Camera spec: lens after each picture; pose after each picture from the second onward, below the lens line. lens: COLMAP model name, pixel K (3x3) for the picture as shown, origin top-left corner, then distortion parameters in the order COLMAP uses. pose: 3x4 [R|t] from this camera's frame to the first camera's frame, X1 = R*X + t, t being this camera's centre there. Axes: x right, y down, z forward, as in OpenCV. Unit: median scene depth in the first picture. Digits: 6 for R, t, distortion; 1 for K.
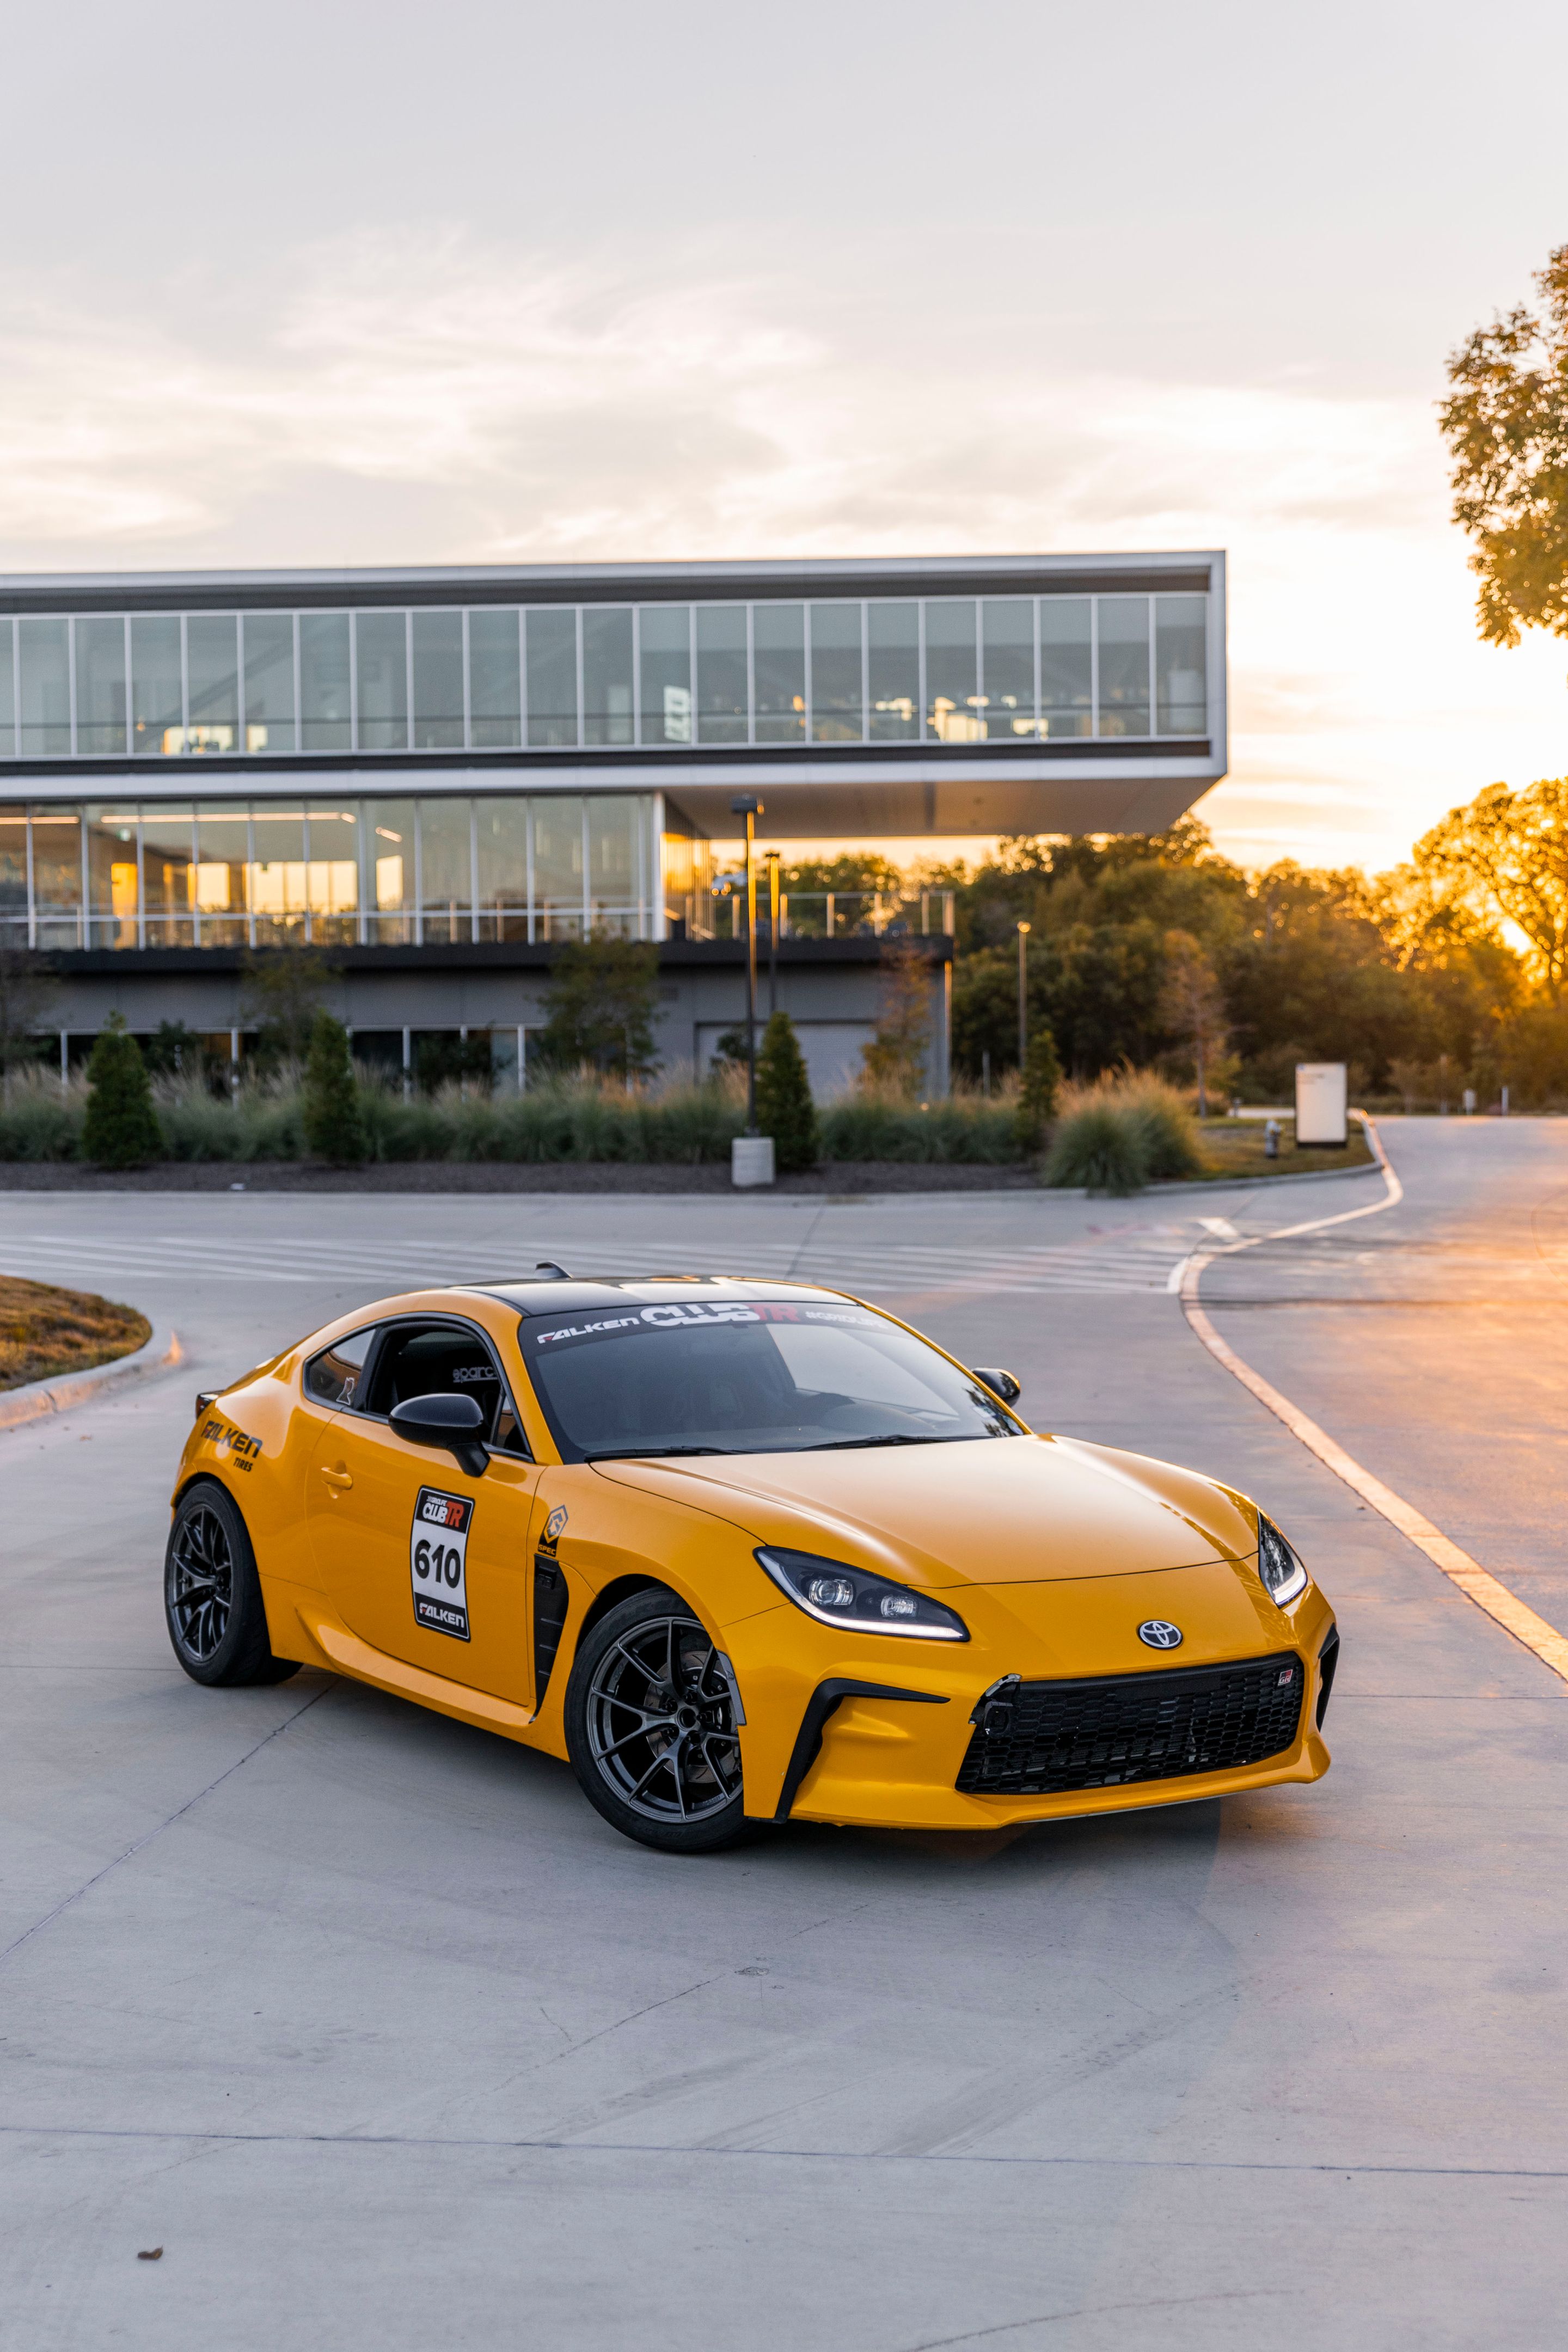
lens RADIAL K [[3466.7, 0, 784.0], [0, 3466.7, 1176.0], [0, 0, 1]] dist [0.000491, 0.007170]
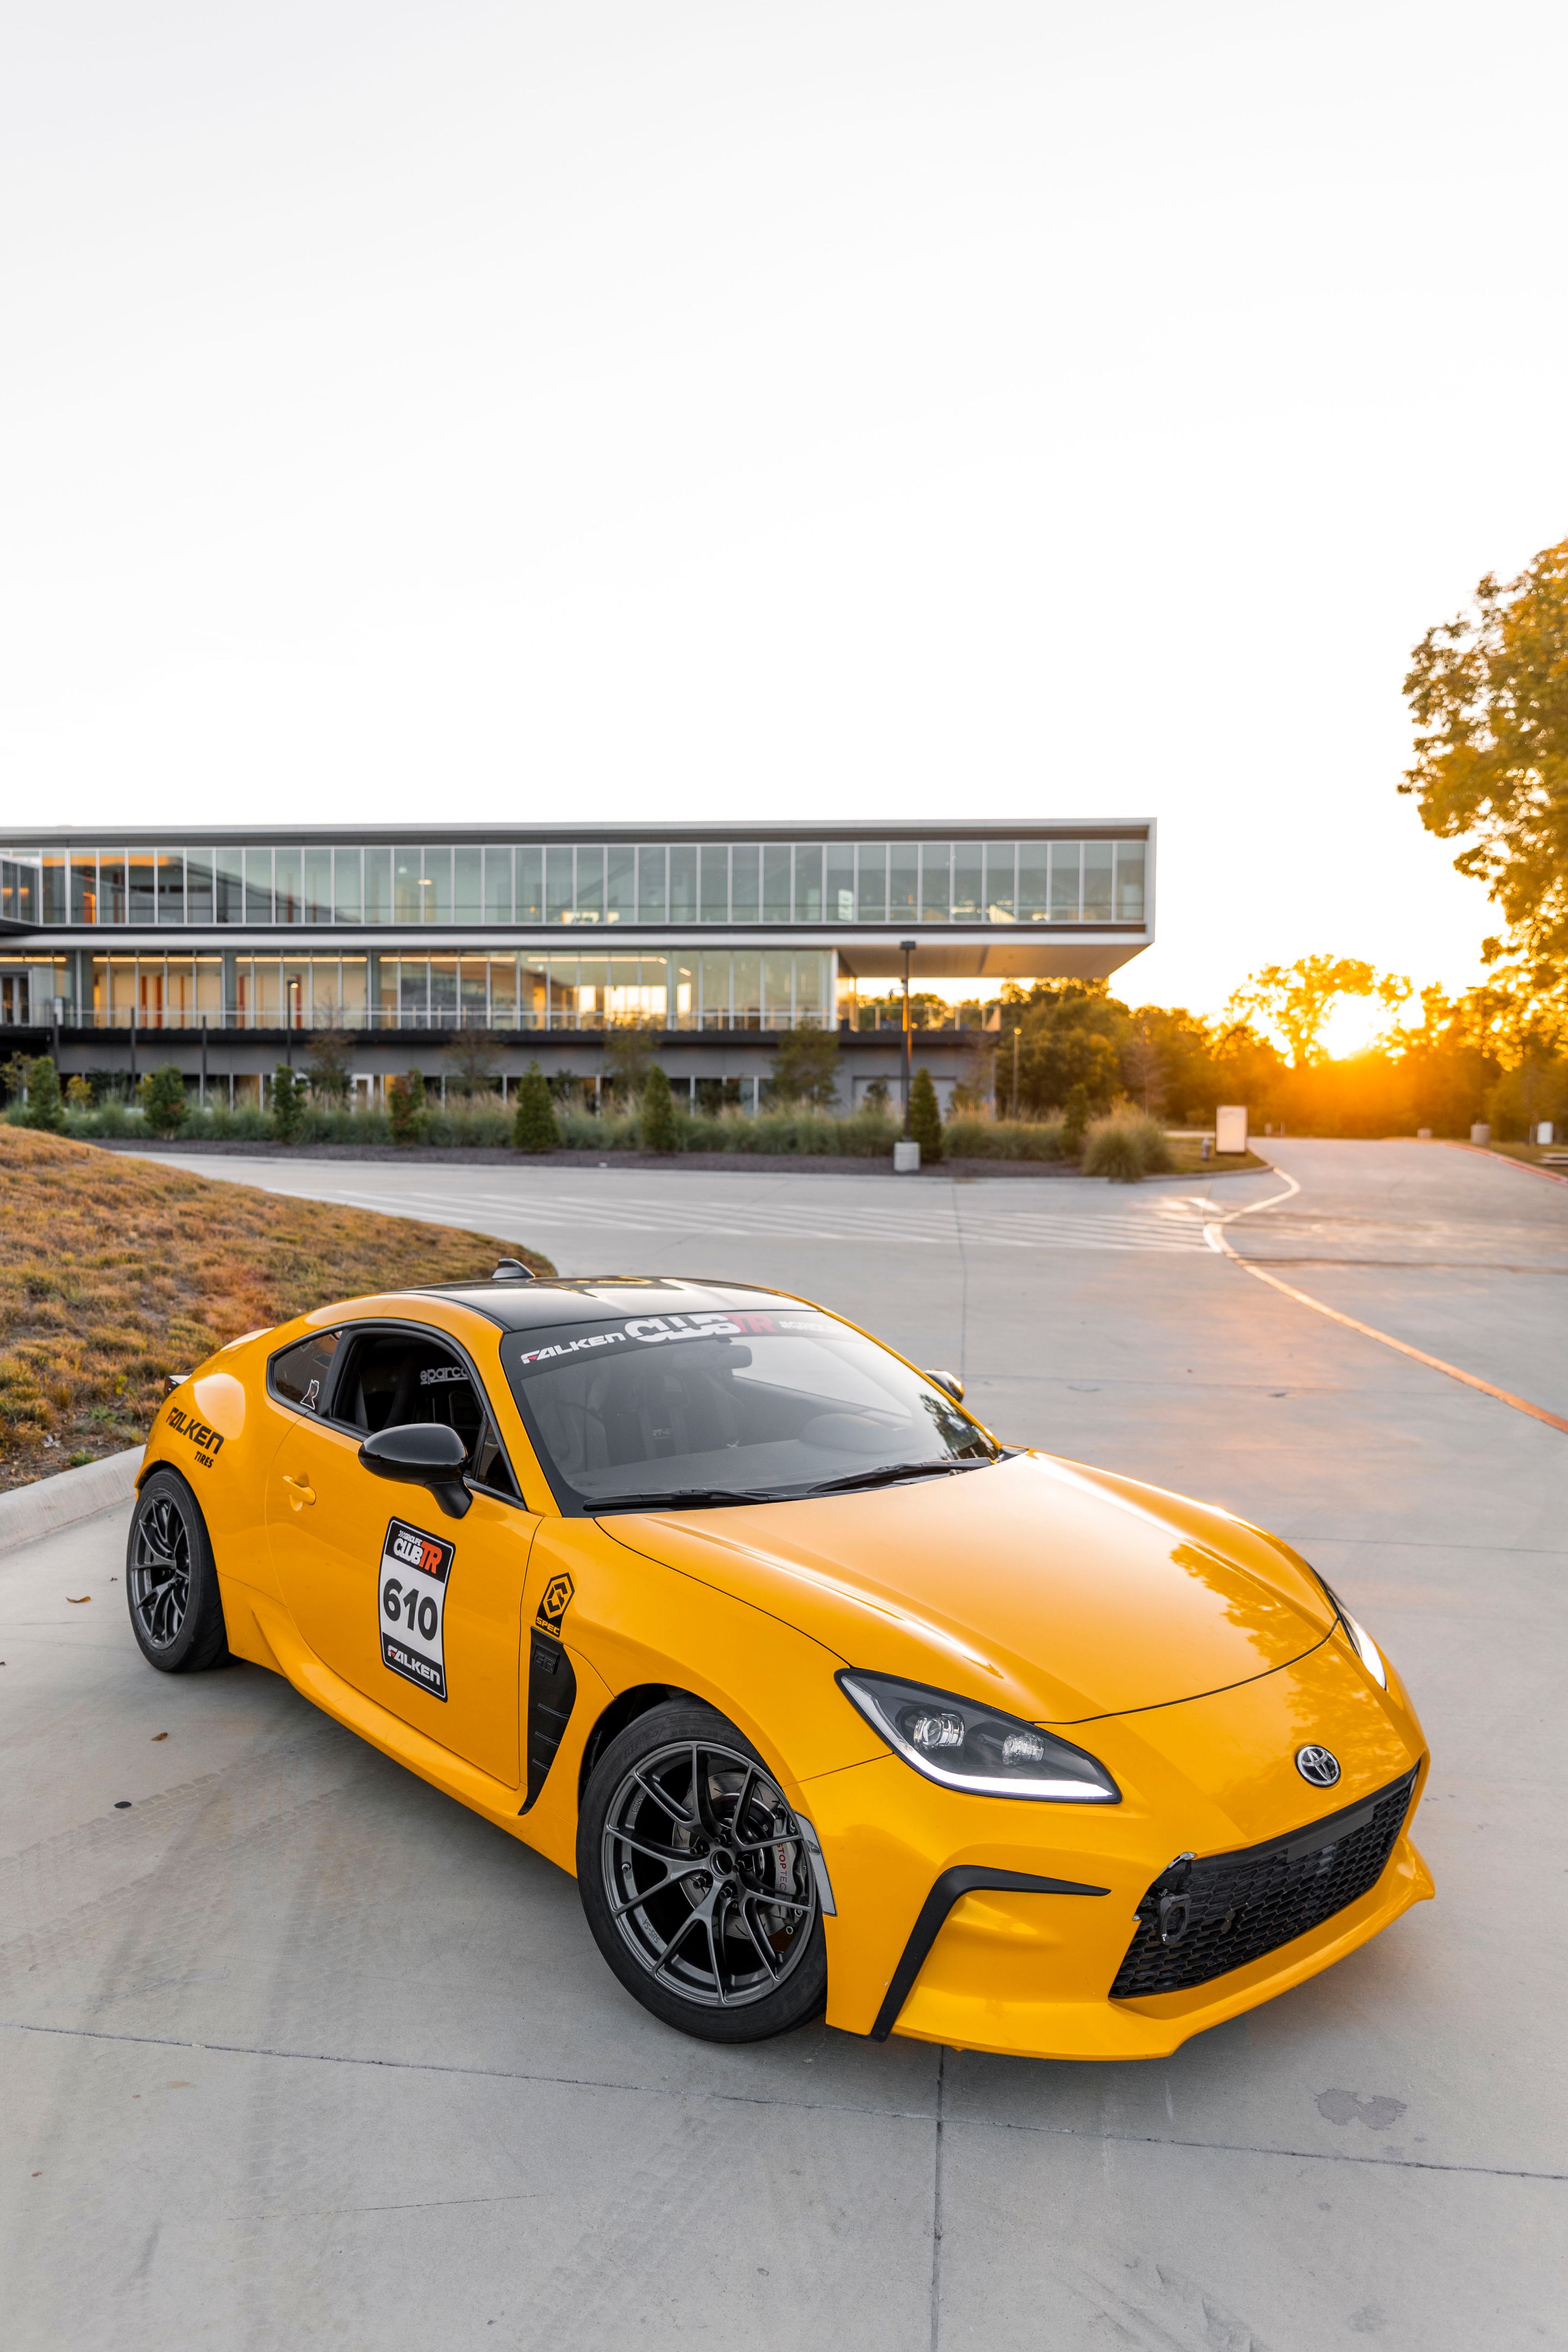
lens RADIAL K [[1672.6, 0, 775.3], [0, 1672.6, 1168.3], [0, 0, 1]] dist [-0.005369, 0.009997]
pose [[0.998753, 0.022115, -0.044753, -0.025929], [-0.021816, 0.999736, 0.007153, -0.002117], [0.044899, -0.006168, 0.998972, 0.130660]]
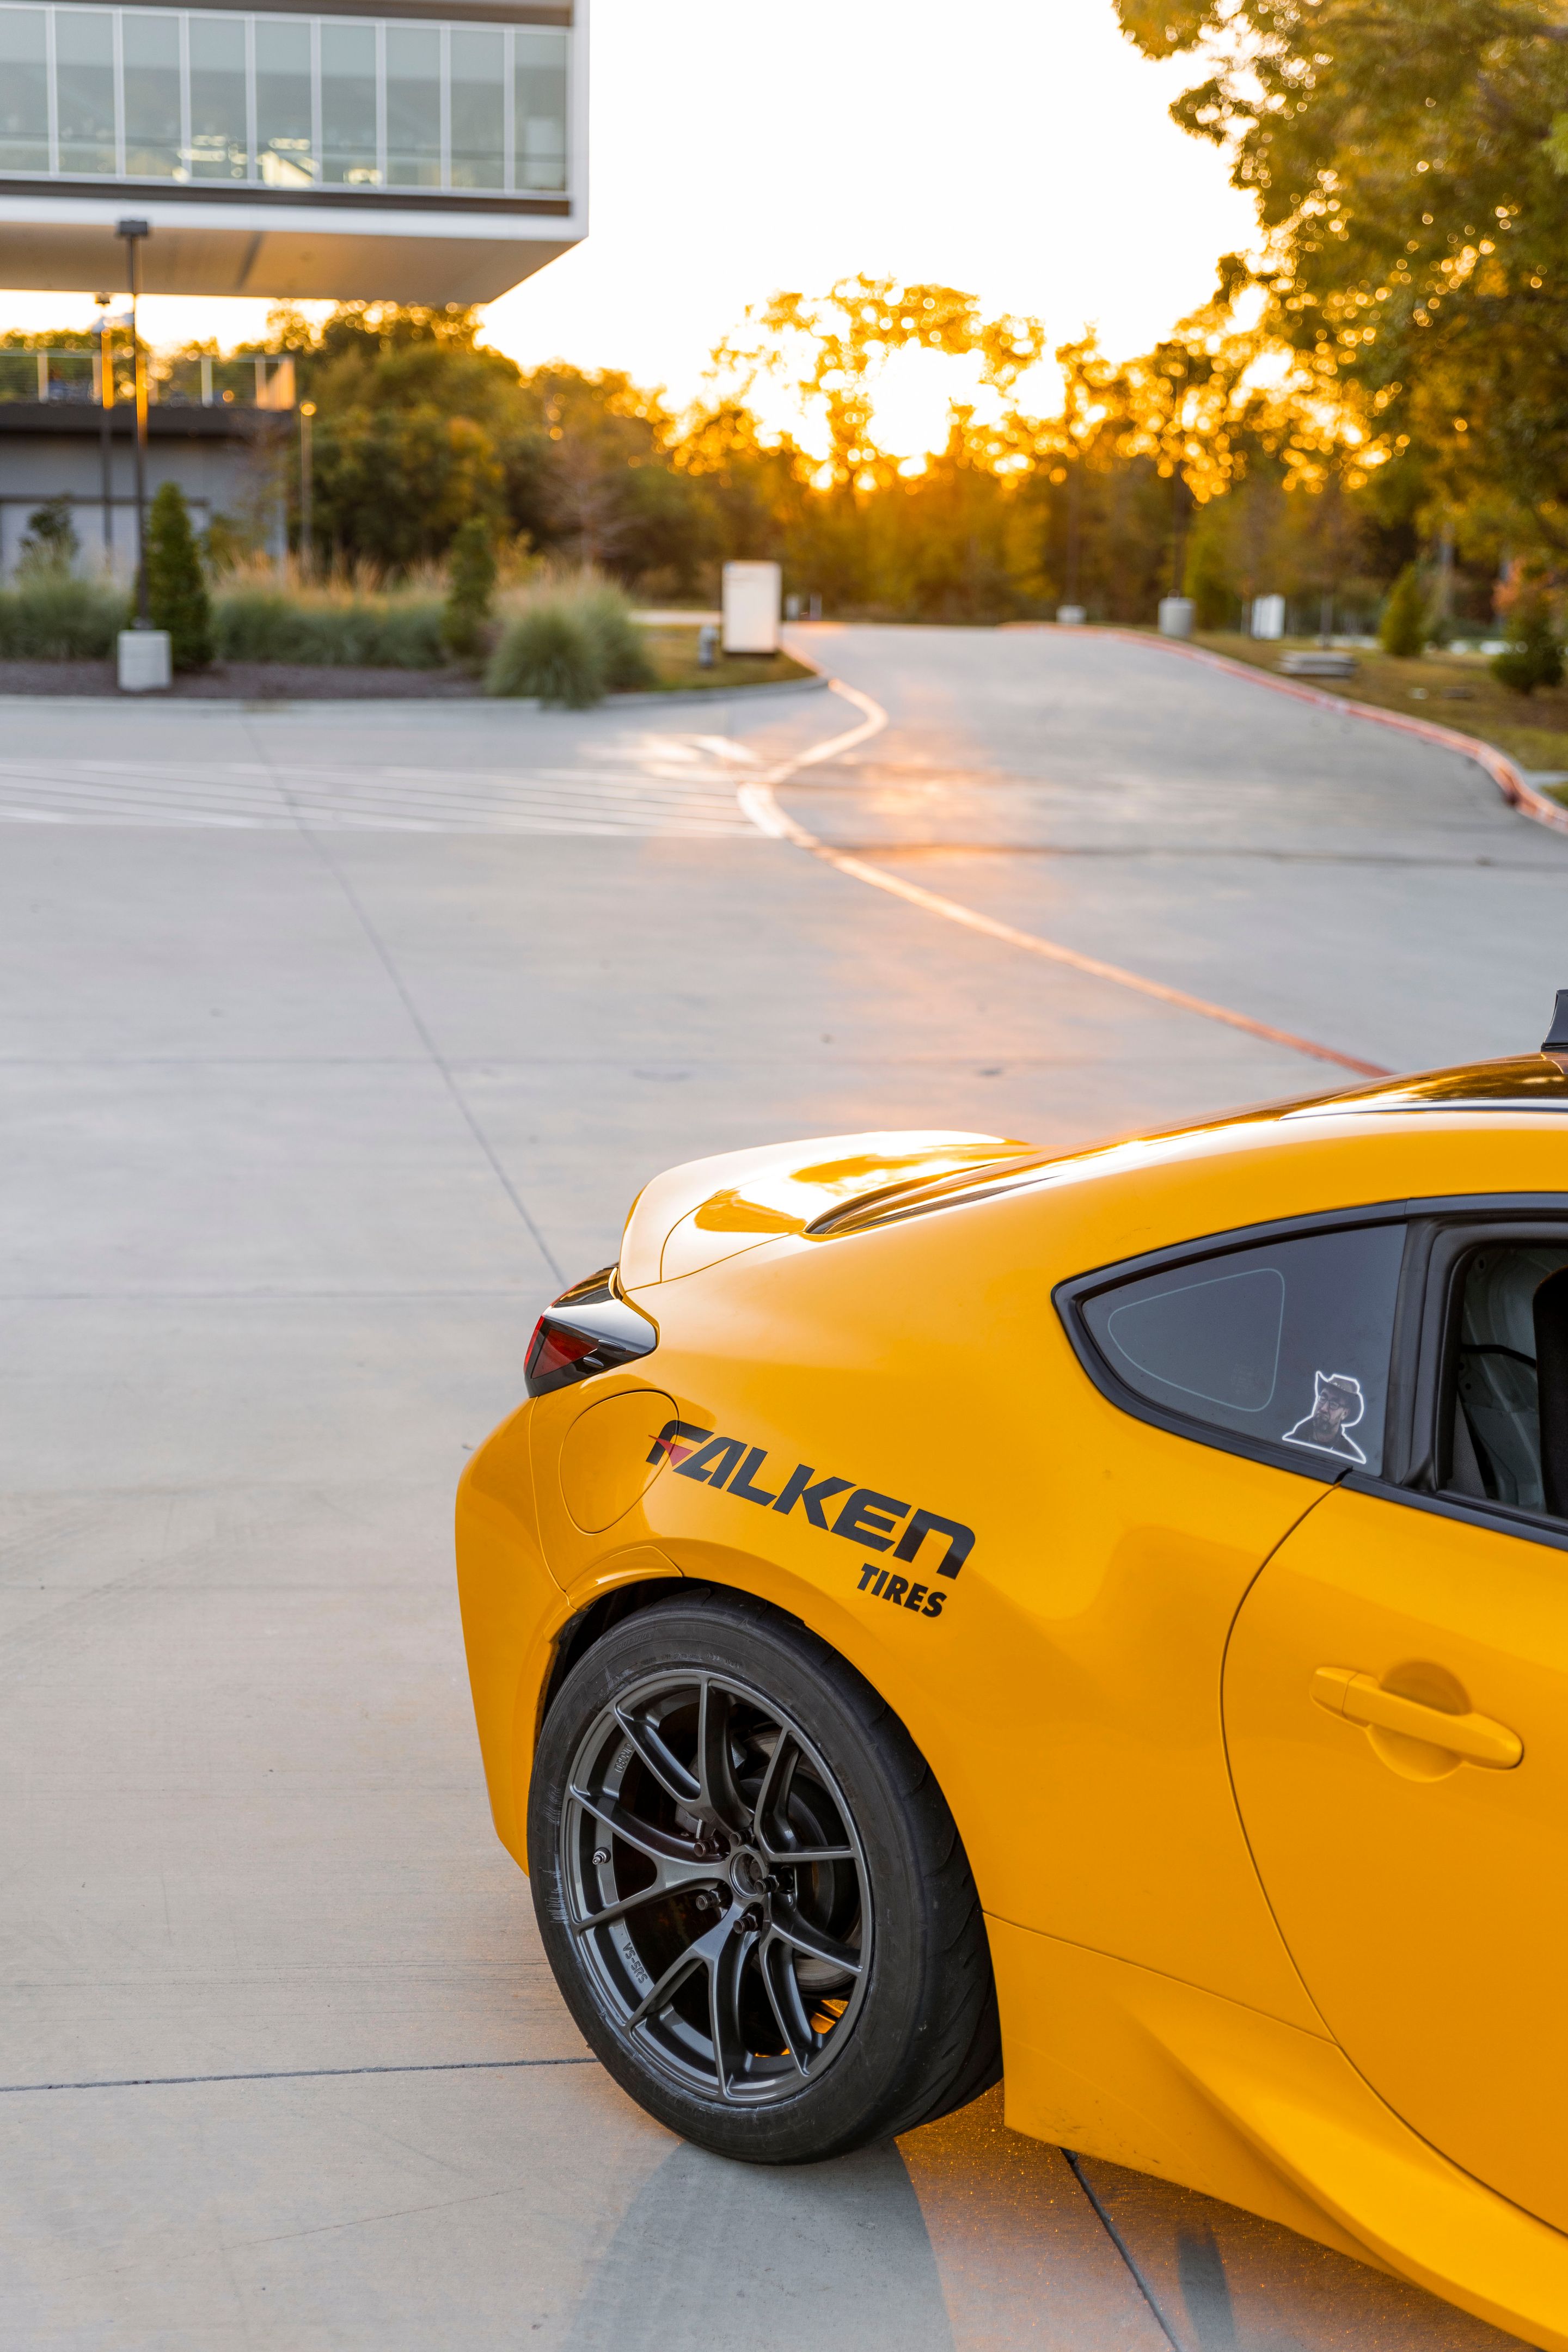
lens RADIAL K [[3275.3, 0, 782.7], [0, 3275.3, 1217.1], [0, 0, 1]] dist [-0.011006, 0.048897]
pose [[0.968291, -0.021729, 0.248877, -0.043017], [-0.019202, 0.986790, 0.160864, -0.001161], [-0.249085, -0.160542, 0.955083, 0.120070]]
